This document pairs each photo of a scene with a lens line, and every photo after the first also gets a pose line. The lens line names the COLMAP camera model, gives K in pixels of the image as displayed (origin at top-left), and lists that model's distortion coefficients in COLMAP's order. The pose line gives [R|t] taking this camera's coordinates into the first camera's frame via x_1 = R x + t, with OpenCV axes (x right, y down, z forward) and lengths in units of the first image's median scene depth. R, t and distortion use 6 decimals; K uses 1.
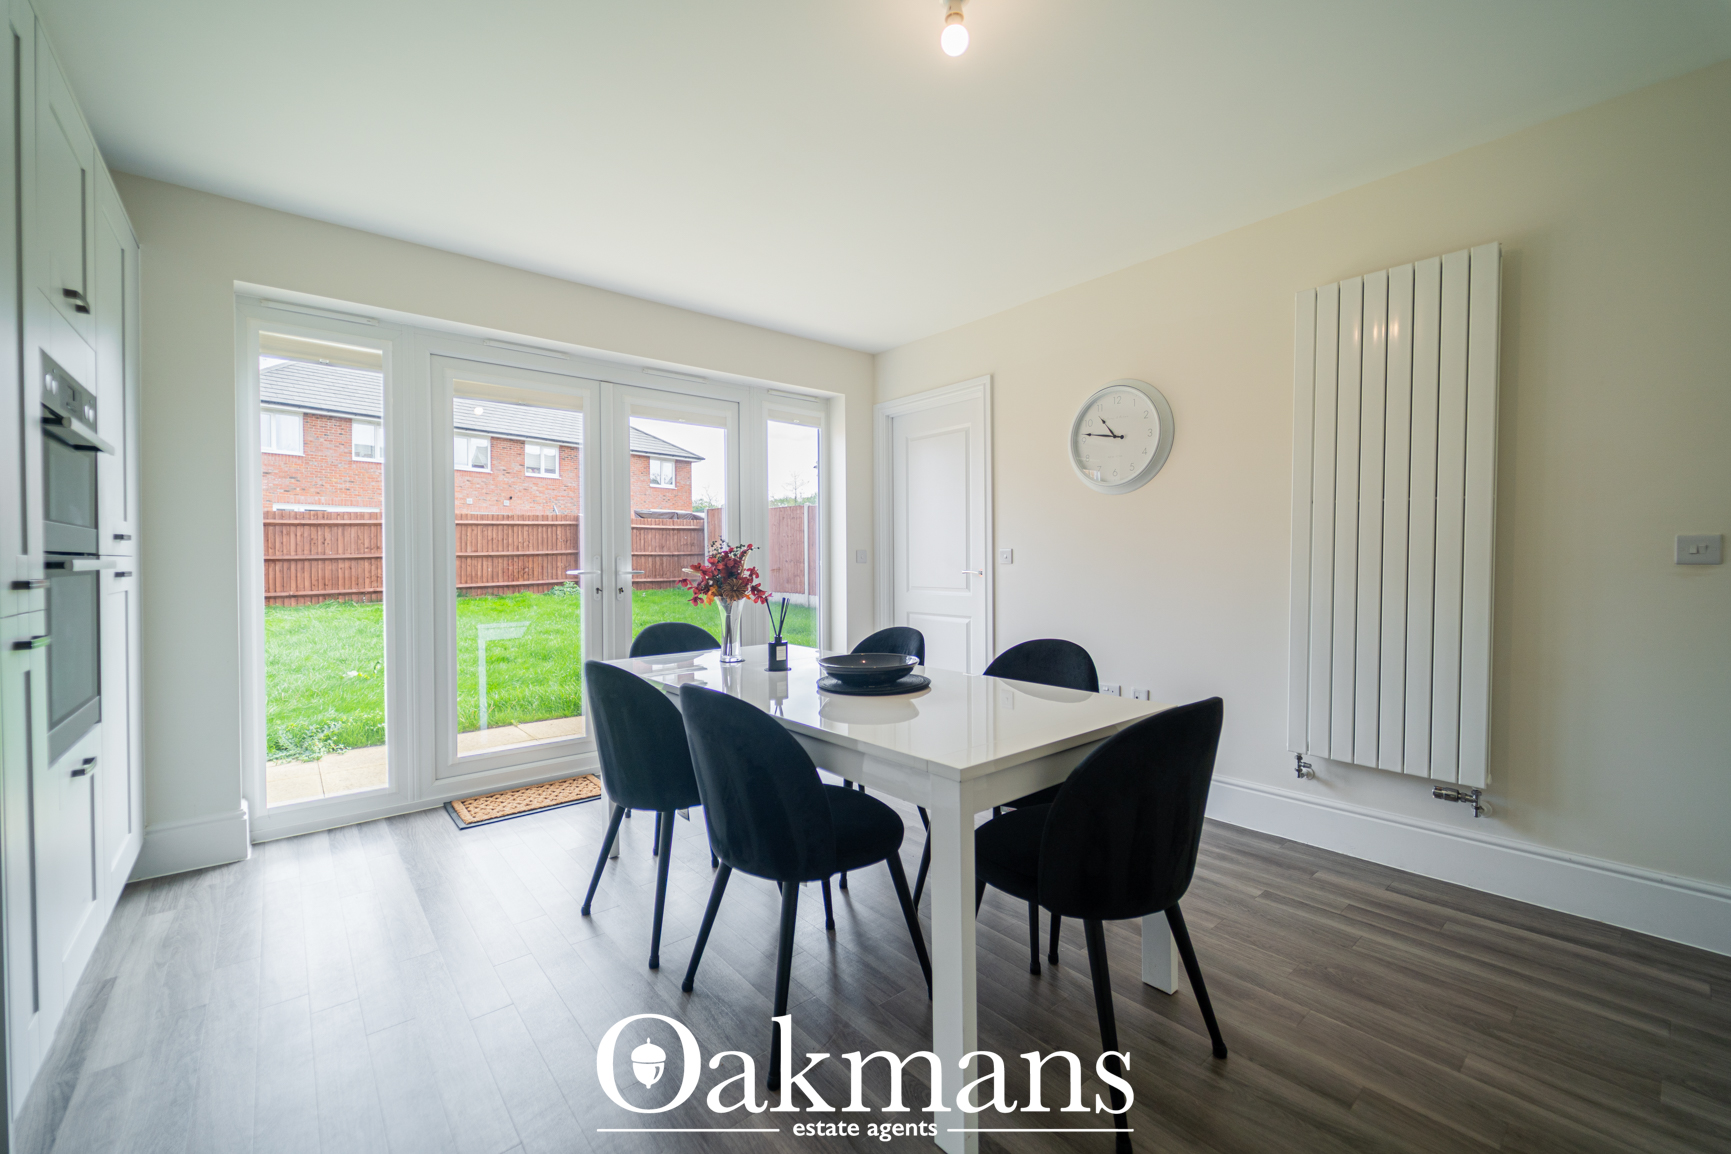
lens RADIAL K [[705.8, 0, 865.3], [0, 705.8, 566.7], [0, 0, 1]] dist [0.000259, -0.000042]
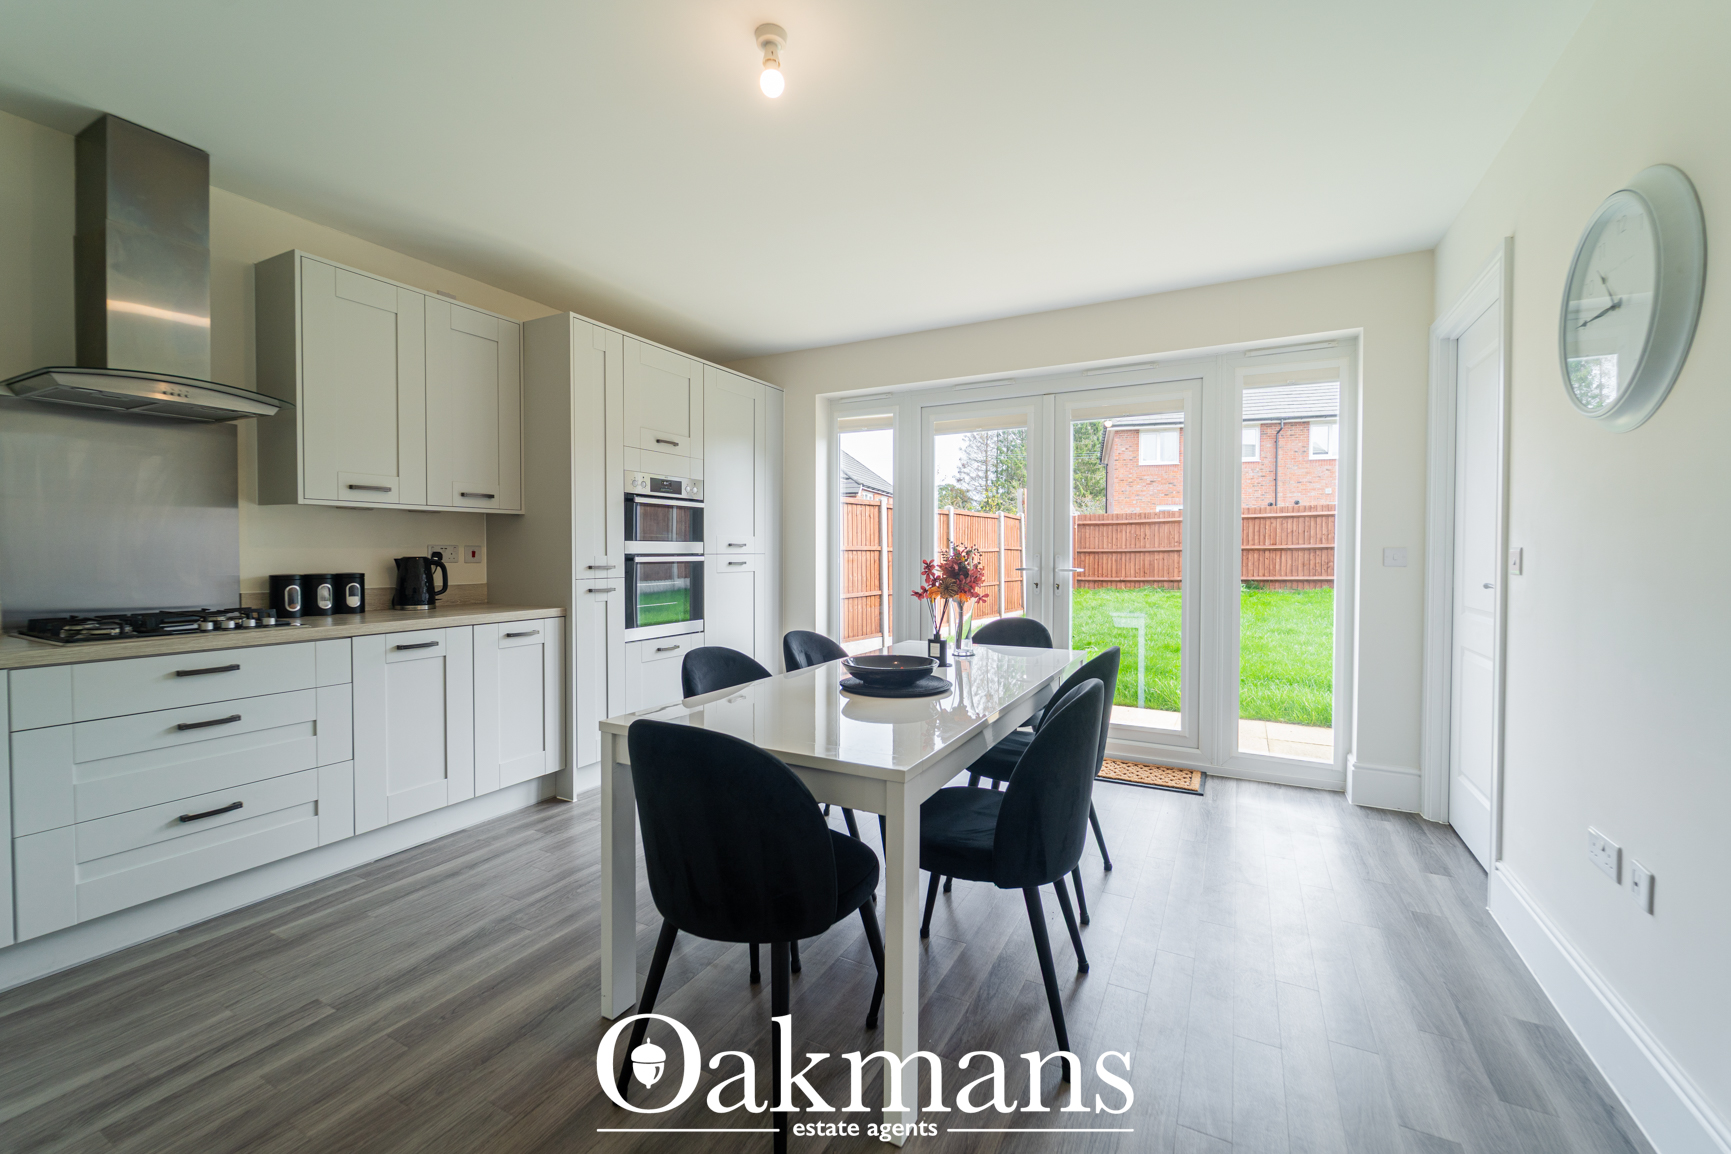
lens RADIAL K [[703.1, 0, 862.1], [0, 703.1, 565.4], [0, 0, 1]] dist [0.000381, -0.000195]
pose [[0.373664, 0.022653, -0.927287, 0.171190], [-0.012789, 0.999733, 0.019269, -0.004084], [0.927476, 0.004659, 0.373854, 0.101647]]
